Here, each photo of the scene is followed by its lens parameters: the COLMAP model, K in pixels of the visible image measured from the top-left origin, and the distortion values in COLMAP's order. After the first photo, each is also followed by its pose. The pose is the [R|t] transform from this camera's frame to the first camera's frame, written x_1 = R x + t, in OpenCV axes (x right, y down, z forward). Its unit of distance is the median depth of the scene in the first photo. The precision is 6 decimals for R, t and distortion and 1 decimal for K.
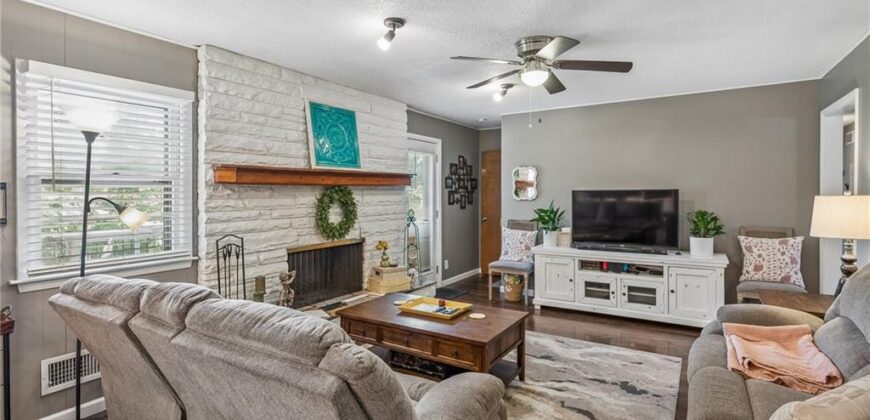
lens RADIAL K [[414.2, 0, 438.3], [0, 414.2, 198.0], [0, 0, 1]] dist [-0.004065, -0.000444]
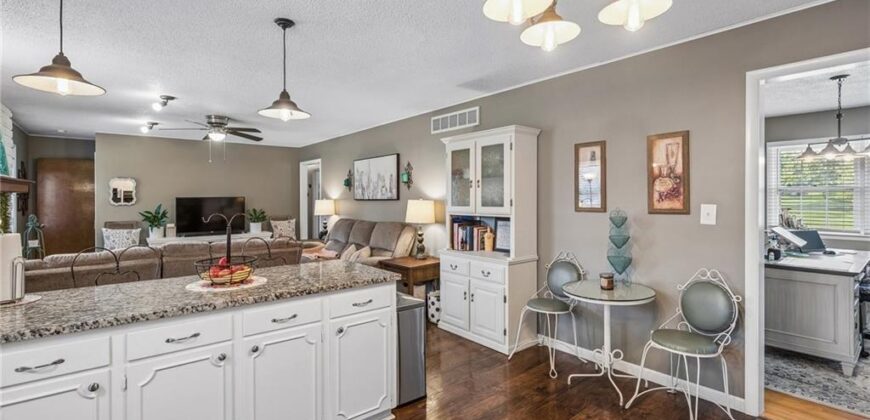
lens RADIAL K [[387.6, 0, 435.8], [0, 387.6, 197.9], [0, 0, 1]] dist [0.000873, -0.000051]
pose [[0.312941, 0.004120, 0.949763, -0.781184], [0.011885, 0.999895, -0.008253, 0.006755], [-0.949698, 0.013871, 0.312860, -0.332244]]
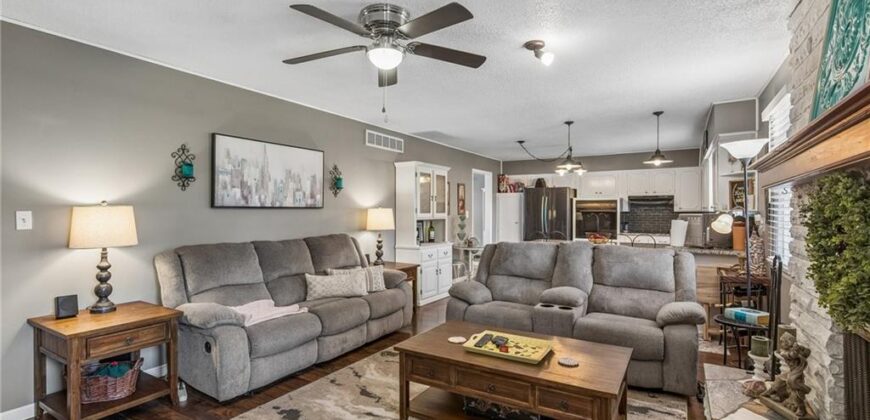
lens RADIAL K [[410.7, 0, 435.0], [0, 410.7, 210.0], [0, 0, 1]] dist [-0.048907, -0.000041]
pose [[-0.999820, 0.002868, -0.018771, 0.108531], [0.002746, 0.999975, 0.006524, -0.000076], [0.018790, 0.006471, -0.999803, 1.285790]]
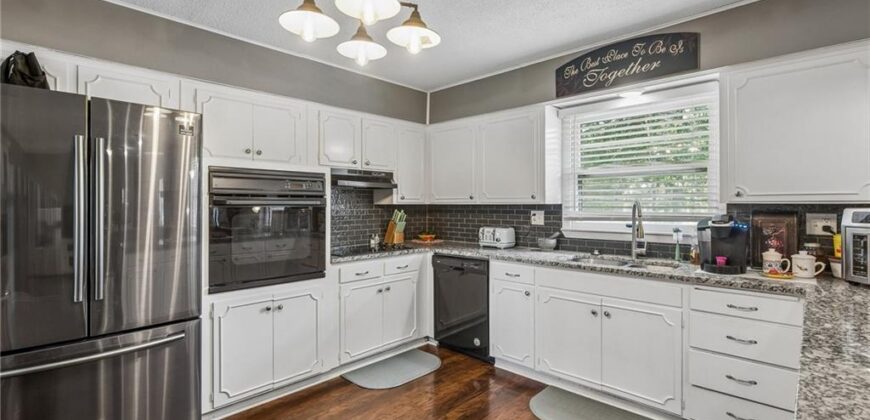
lens RADIAL K [[392.9, 0, 435.1], [0, 392.9, 203.3], [0, 0, 1]] dist [0.000424, -0.000080]
pose [[-0.202078, 0.000972, -0.979369, -0.121620], [-0.009222, 0.999953, 0.002895, 0.015634], [0.979326, 0.009617, -0.202060, -0.195747]]
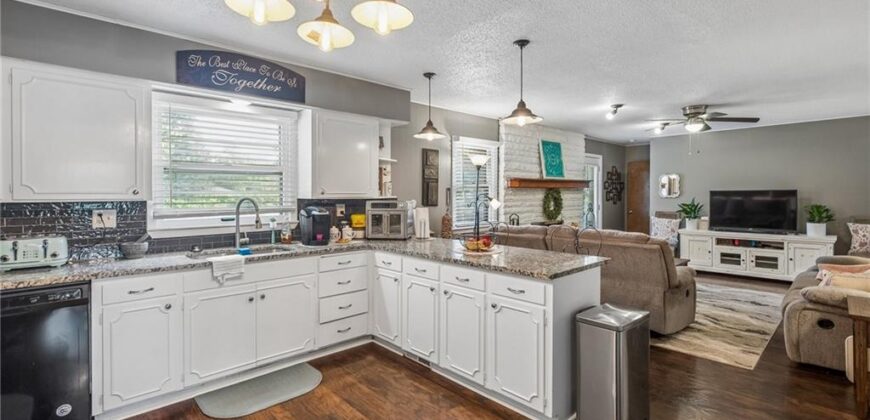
lens RADIAL K [[387.6, 0, 435.8], [0, 387.6, 197.9], [0, 0, 1]] dist [0.000873, -0.000051]
pose [[0.967305, 0.002434, -0.253603, -0.295505], [-0.002636, 0.999996, -0.000455, 0.011645], [0.253601, 0.001109, 0.967308, -0.630556]]
